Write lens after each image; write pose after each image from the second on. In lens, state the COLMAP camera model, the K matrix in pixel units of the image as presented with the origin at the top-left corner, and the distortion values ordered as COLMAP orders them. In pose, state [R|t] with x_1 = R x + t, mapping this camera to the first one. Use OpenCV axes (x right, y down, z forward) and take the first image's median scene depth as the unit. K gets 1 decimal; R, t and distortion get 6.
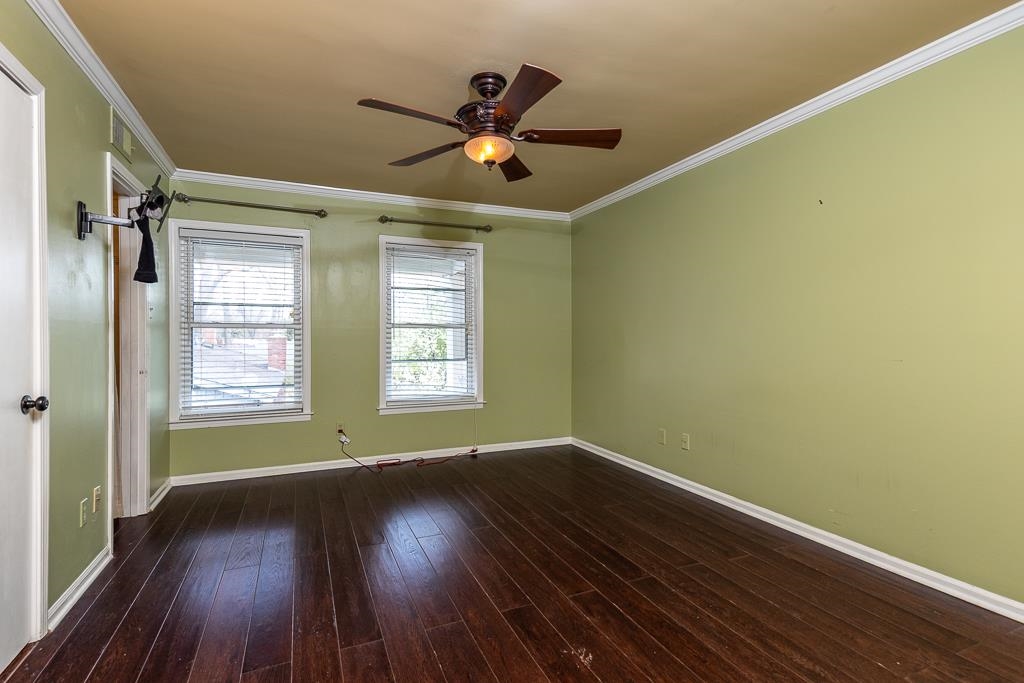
lens RADIAL K [[493.9, 0, 515.6], [0, 493.9, 339.6], [0, 0, 1]] dist [0.046666, -0.013617]
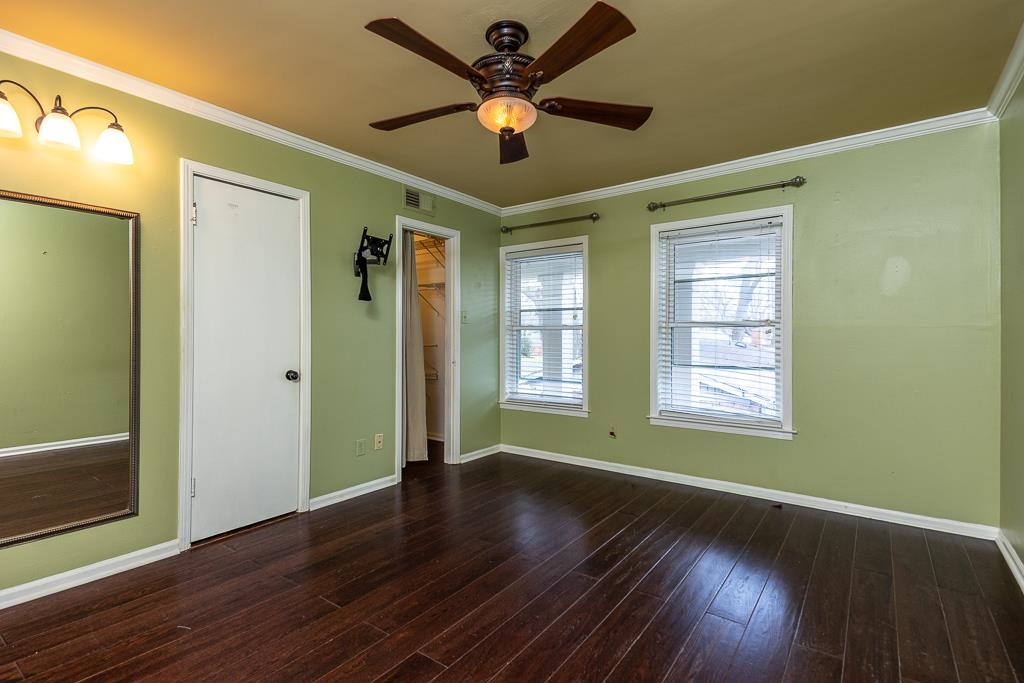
lens RADIAL K [[493.9, 0, 513.3], [0, 493.9, 338.2], [0, 0, 1]] dist [0.046666, -0.013617]
pose [[0.496903, 0.004123, -0.867796, 0.410990], [-0.007323, 0.999973, 0.000557, -0.003629], [0.867775, 0.006078, 0.496920, 0.354198]]
